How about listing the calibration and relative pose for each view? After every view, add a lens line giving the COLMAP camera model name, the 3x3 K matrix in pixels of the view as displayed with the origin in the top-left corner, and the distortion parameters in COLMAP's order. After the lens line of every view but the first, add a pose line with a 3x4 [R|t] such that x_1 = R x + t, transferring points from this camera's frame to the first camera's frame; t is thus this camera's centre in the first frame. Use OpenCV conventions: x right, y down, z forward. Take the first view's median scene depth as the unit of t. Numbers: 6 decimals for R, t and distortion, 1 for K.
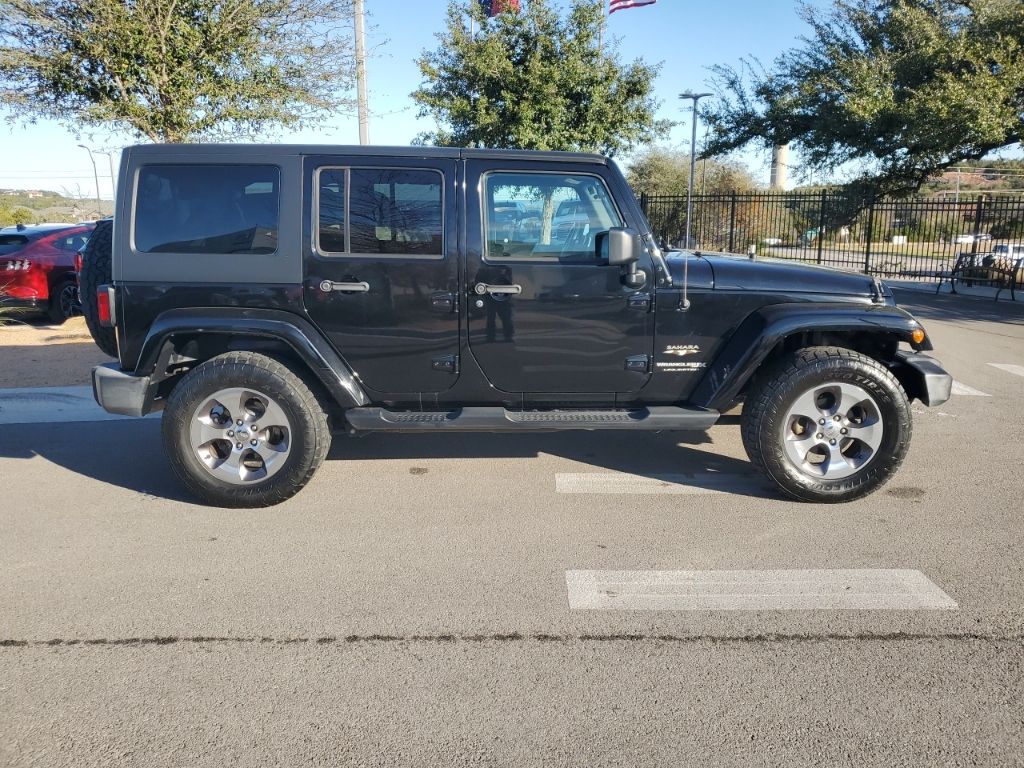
lens RADIAL K [[787.9, 0, 512.0], [0, 787.9, 384.0], [0, 0, 1]] dist [0.021115, 0.003311]
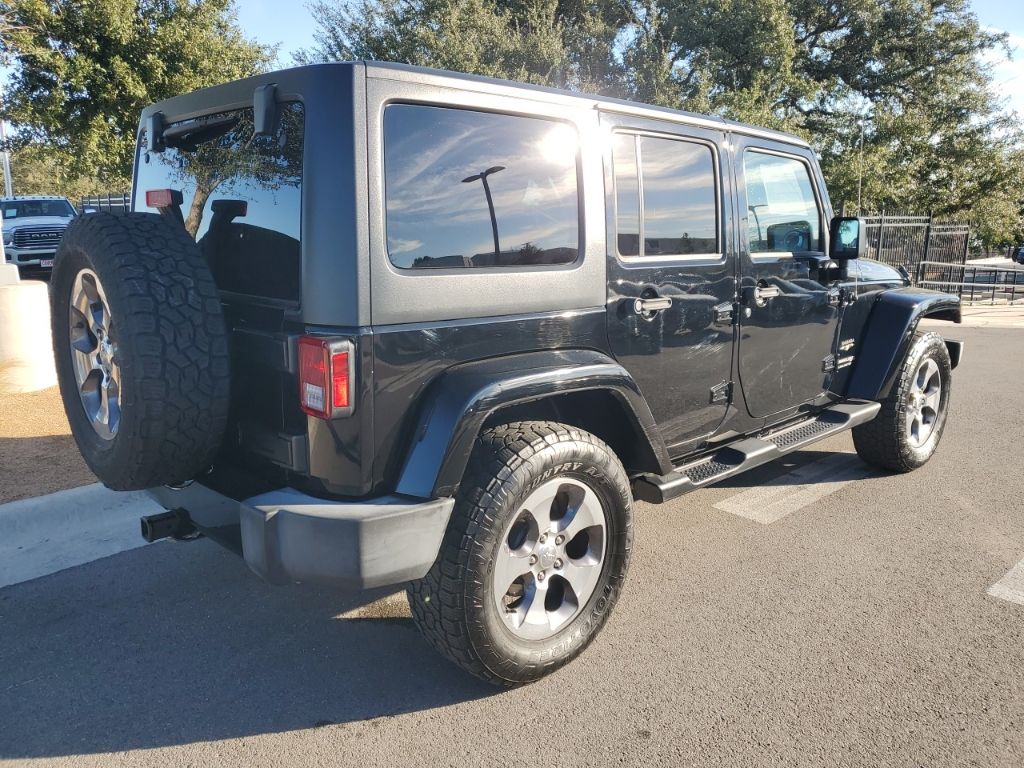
lens RADIAL K [[796.1, 0, 494.8], [0, 796.1, 383.6], [0, 0, 1]] dist [0.014788, 0.005943]
pose [[0.738917, -0.138224, 0.659466, -0.762060], [0.147719, 0.988154, 0.041601, -0.100715], [-0.657405, 0.066676, 0.750582, 0.552391]]
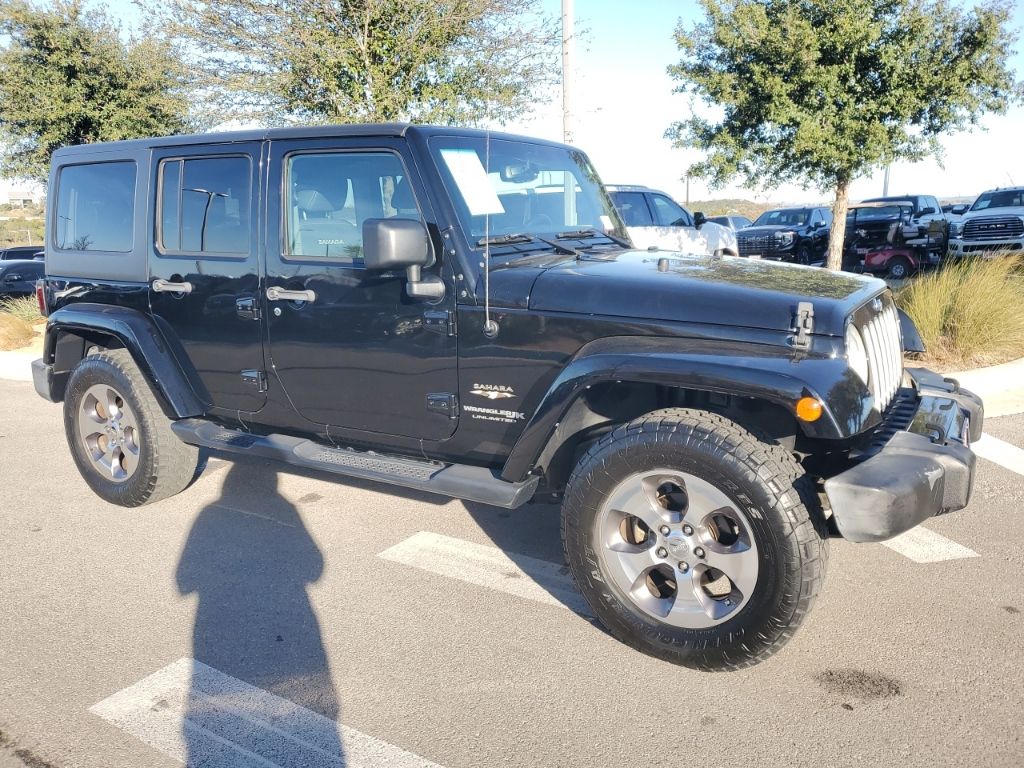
lens RADIAL K [[786.5, 0, 512.0], [0, 786.5, 384.0], [0, 0, 1]] dist [0.012307, 0.003381]
pose [[0.842982, 0.095468, -0.529404, 0.603112], [-0.098276, 0.994895, 0.022923, -0.067688], [0.528889, 0.032704, 0.848060, 0.413882]]
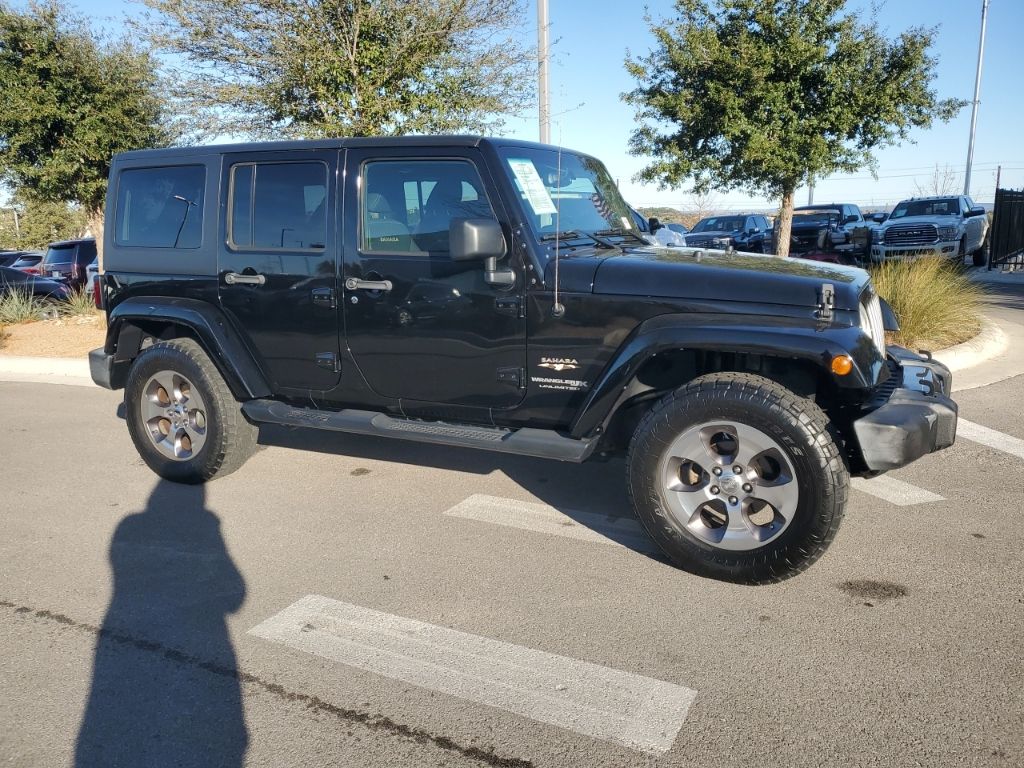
lens RADIAL K [[787.9, 0, 512.0], [0, 787.9, 384.0], [0, 0, 1]] dist [0.021115, 0.003311]
pose [[0.888438, 0.077988, -0.452323, 0.549791], [-0.084761, 0.996387, 0.005309, -0.022509], [0.451102, 0.033623, 0.891839, 0.240206]]
